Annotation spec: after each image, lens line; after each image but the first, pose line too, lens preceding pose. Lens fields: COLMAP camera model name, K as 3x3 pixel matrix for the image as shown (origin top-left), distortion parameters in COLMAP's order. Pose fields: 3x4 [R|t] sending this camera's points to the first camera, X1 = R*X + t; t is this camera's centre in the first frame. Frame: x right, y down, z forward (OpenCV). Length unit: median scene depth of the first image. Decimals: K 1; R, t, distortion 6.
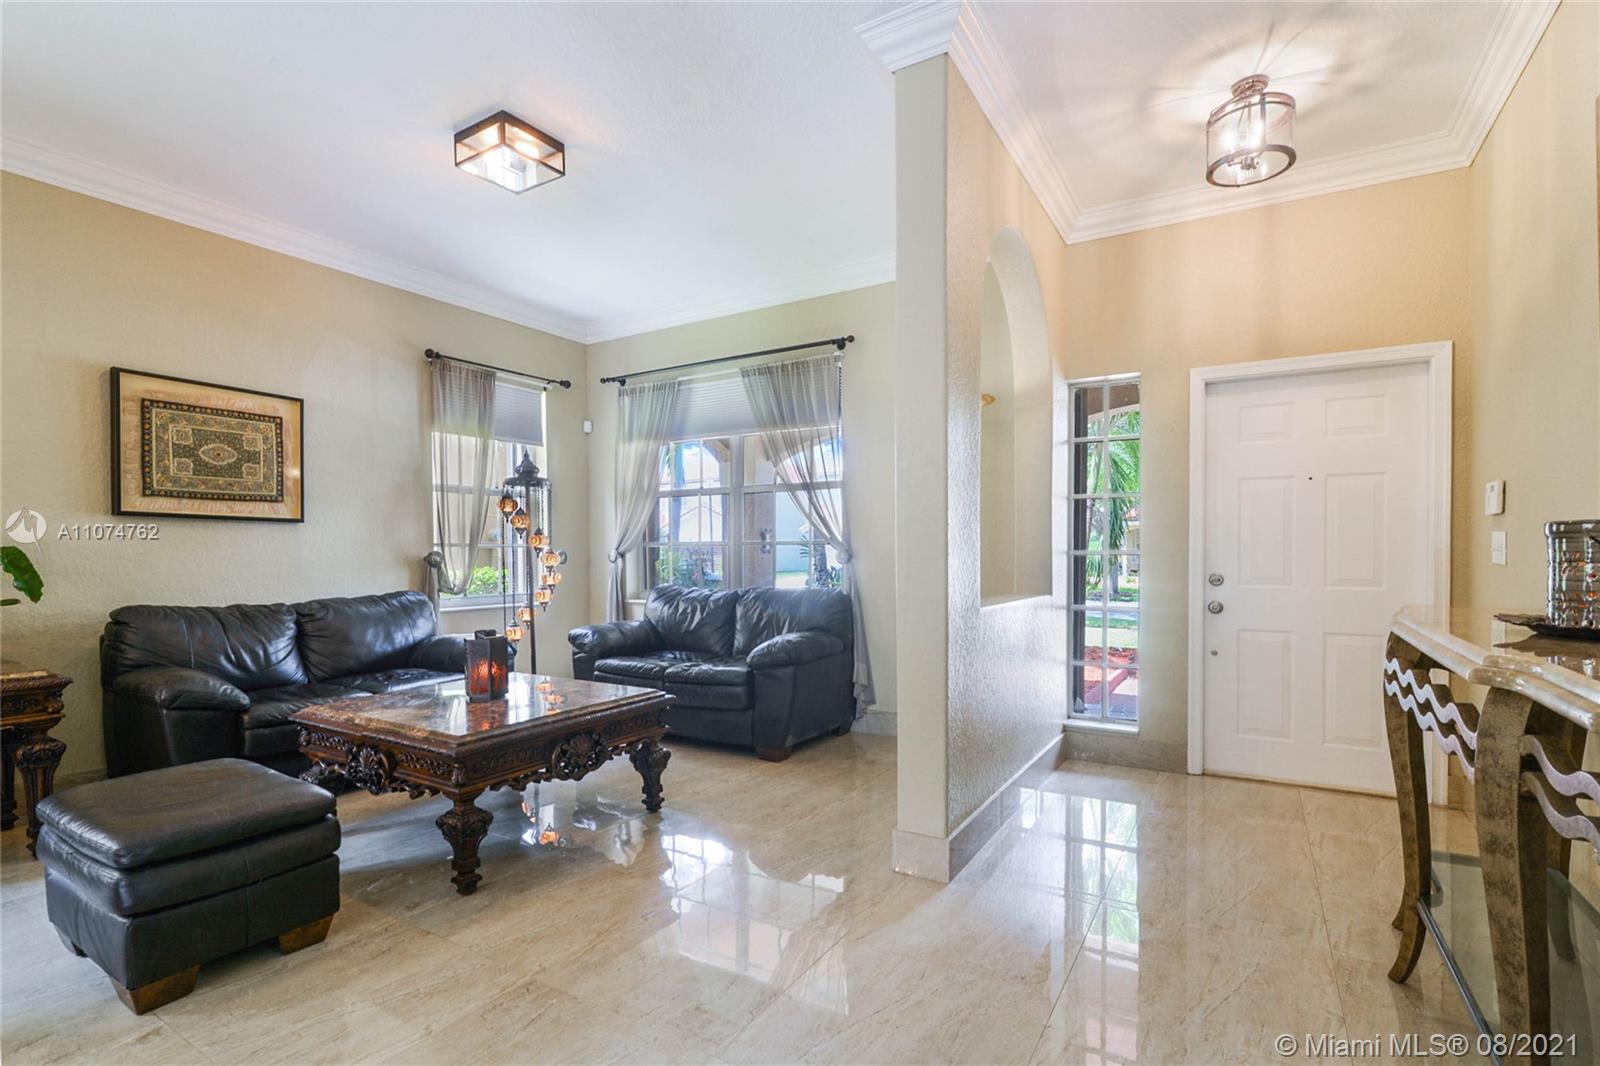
lens RADIAL K [[737.7, 0, 803.3], [0, 737.7, 546.4], [0, 0, 1]] dist [-0.002669, -0.000232]
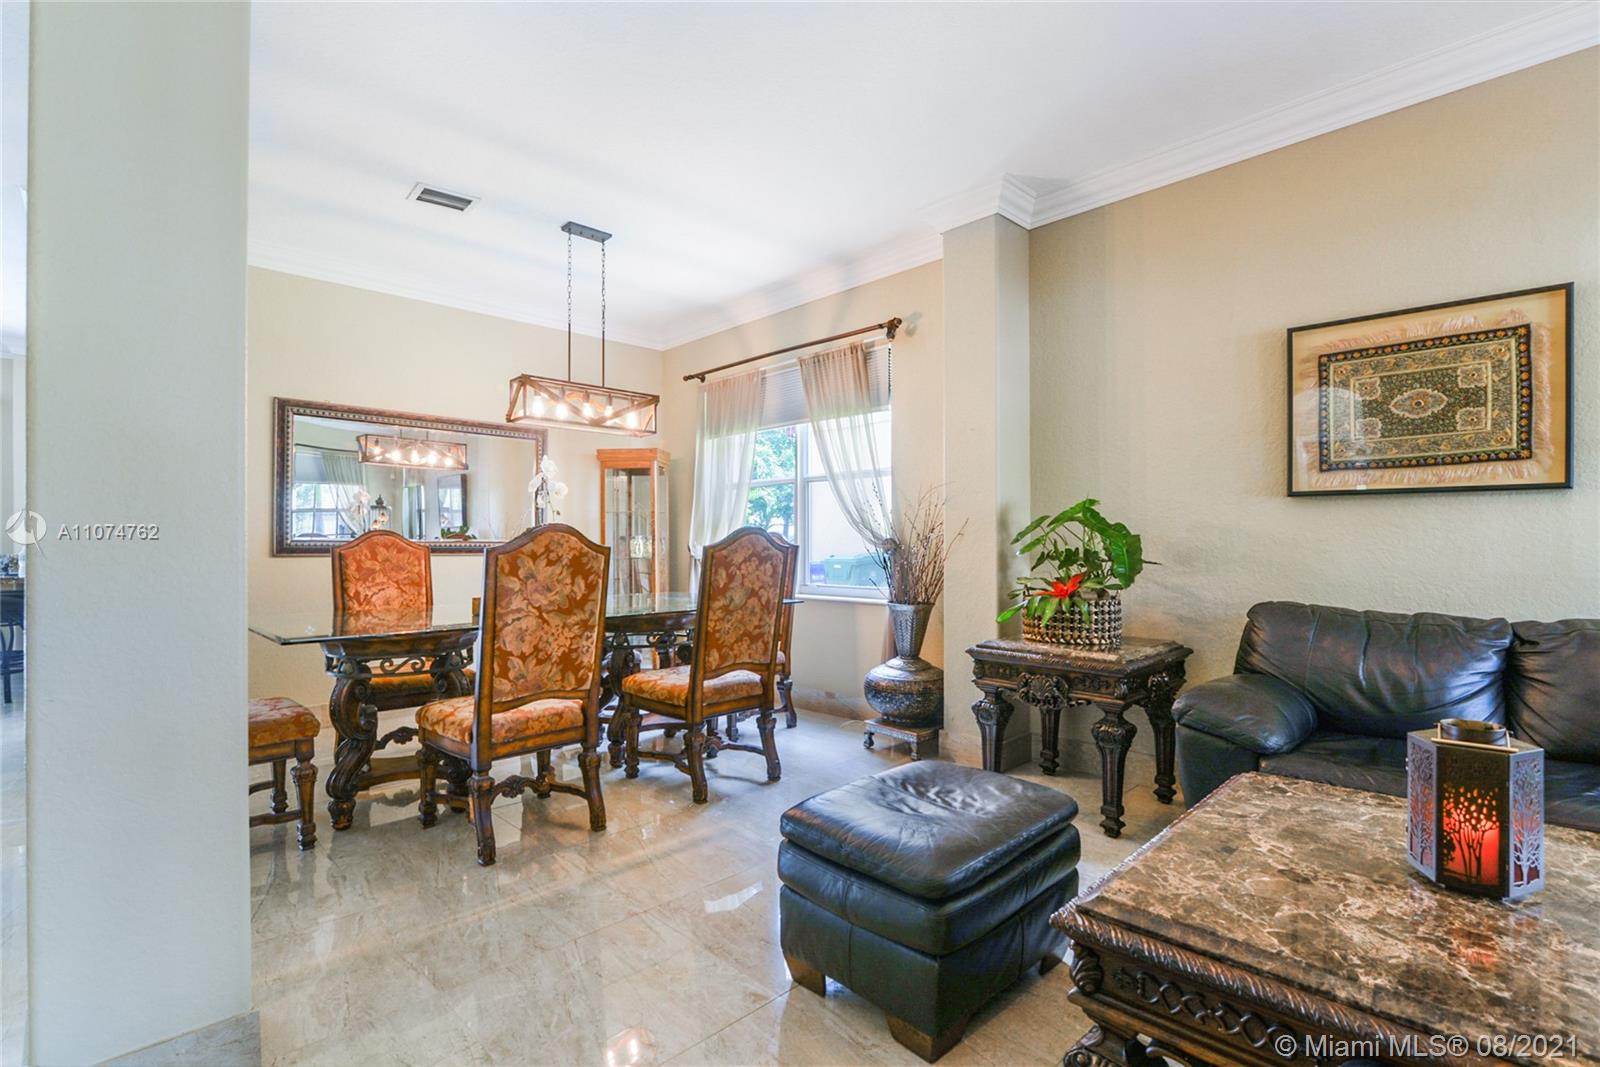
lens RADIAL K [[737.7, 0, 801.9], [0, 737.7, 540.0], [0, 0, 1]] dist [-0.002669, -0.000232]
pose [[-0.215351, -0.003138, -0.976532, 0.044031], [0.008665, 0.999949, -0.005124, 0.007921], [0.976498, -0.009565, -0.215313, 0.566063]]
